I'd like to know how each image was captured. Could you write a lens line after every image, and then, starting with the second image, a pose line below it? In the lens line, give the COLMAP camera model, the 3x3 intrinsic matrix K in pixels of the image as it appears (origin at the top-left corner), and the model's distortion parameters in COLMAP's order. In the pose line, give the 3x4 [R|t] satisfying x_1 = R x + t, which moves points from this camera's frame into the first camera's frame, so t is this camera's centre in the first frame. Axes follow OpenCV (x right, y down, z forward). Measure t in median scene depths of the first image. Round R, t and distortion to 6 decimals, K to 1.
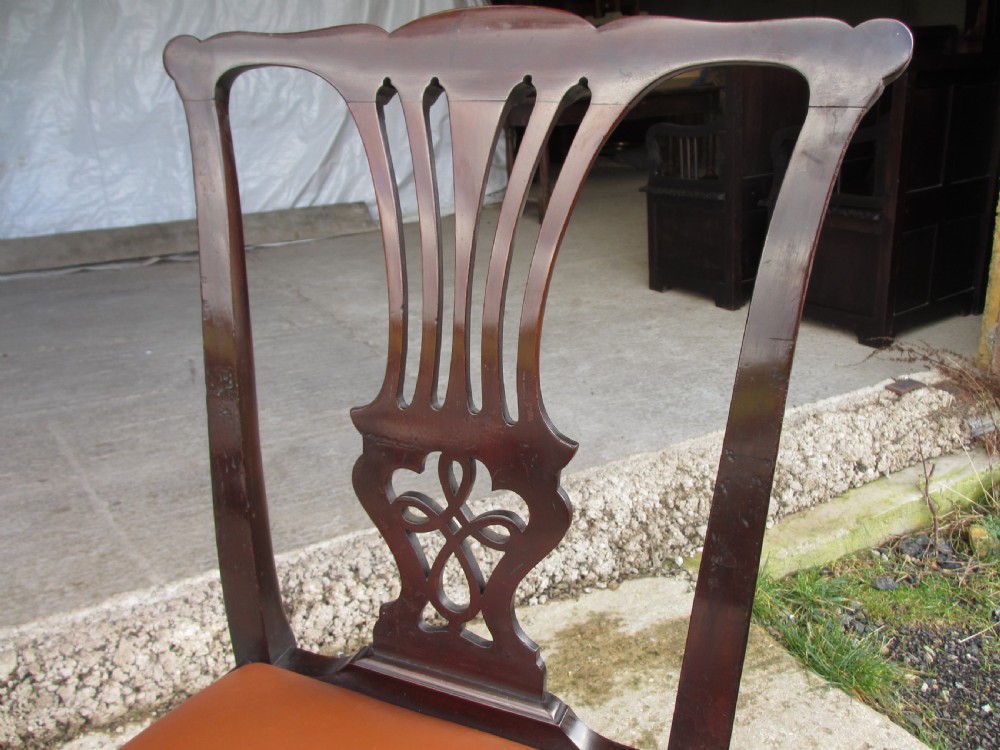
lens RADIAL K [[836.2, 0, 501.6], [0, 836.2, 361.8], [0, 0, 1]] dist [-0.052528, 0.017472]
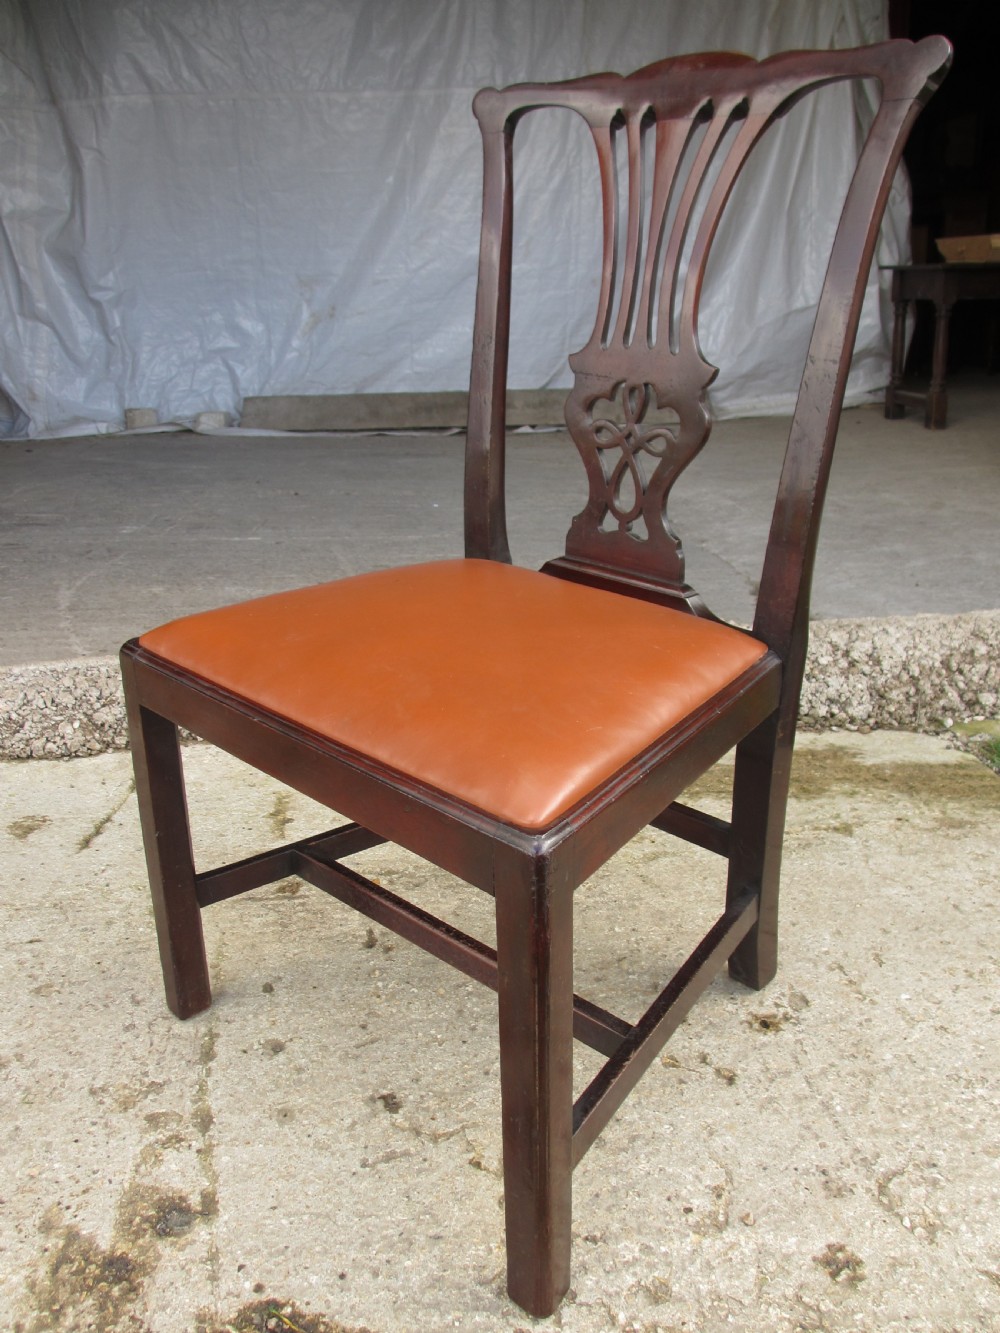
lens RADIAL K [[1112.9, 0, 504.4], [0, 1112.9, 663.0], [0, 0, 1]] dist [-0.055226, 0.015523]
pose [[0.934616, 0.141425, -0.326332, 0.148861], [-0.134636, 0.989943, 0.043422, 0.193224], [0.329191, 0.003353, 0.944257, -0.286507]]
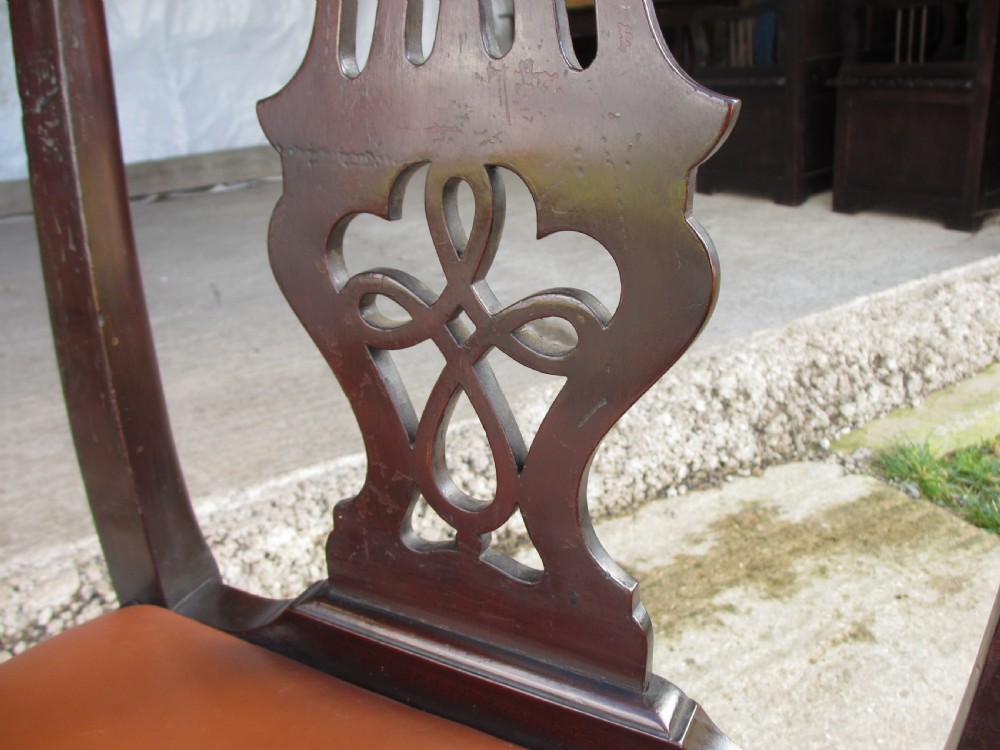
lens RADIAL K [[834.9, 0, 500.0], [0, 834.9, 375.0], [0, 0, 1]] dist [-0.055226, 0.015523]
pose [[0.998946, -0.044922, 0.009422, -0.133839], [0.044194, 0.996780, 0.066910, 0.097502], [-0.012398, -0.066423, 0.997715, 0.150543]]
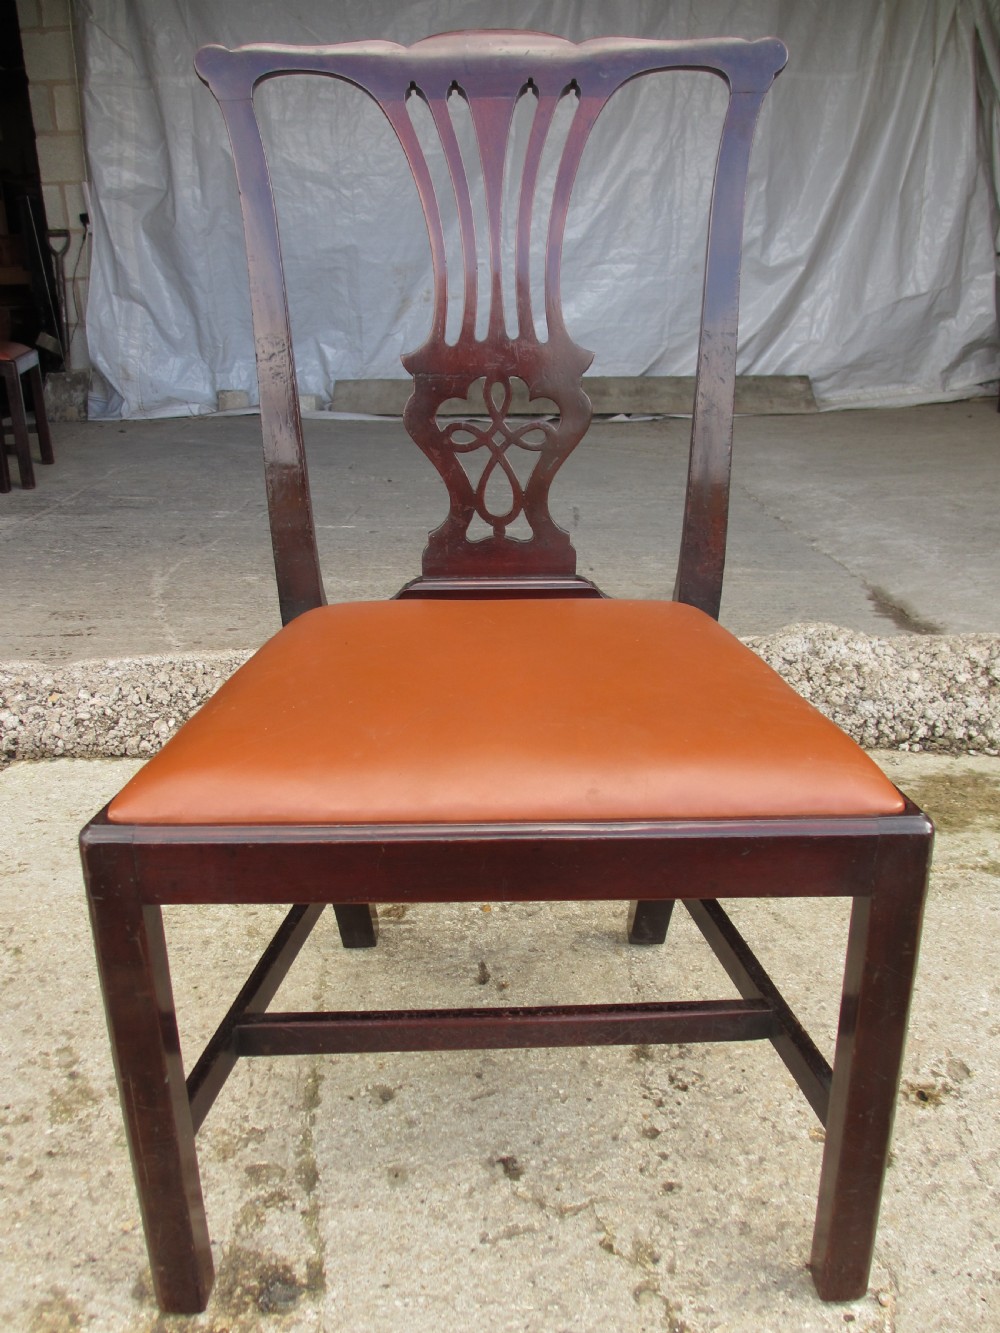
lens RADIAL K [[1114.7, 0, 501.7], [0, 1114.7, 661.6], [0, 0, 1]] dist [-0.052528, 0.017472]
pose [[0.905096, 0.172670, -0.388568, 0.088304], [-0.159916, 0.984975, 0.065205, 0.180893], [0.393989, 0.003122, 0.919110, -0.240931]]
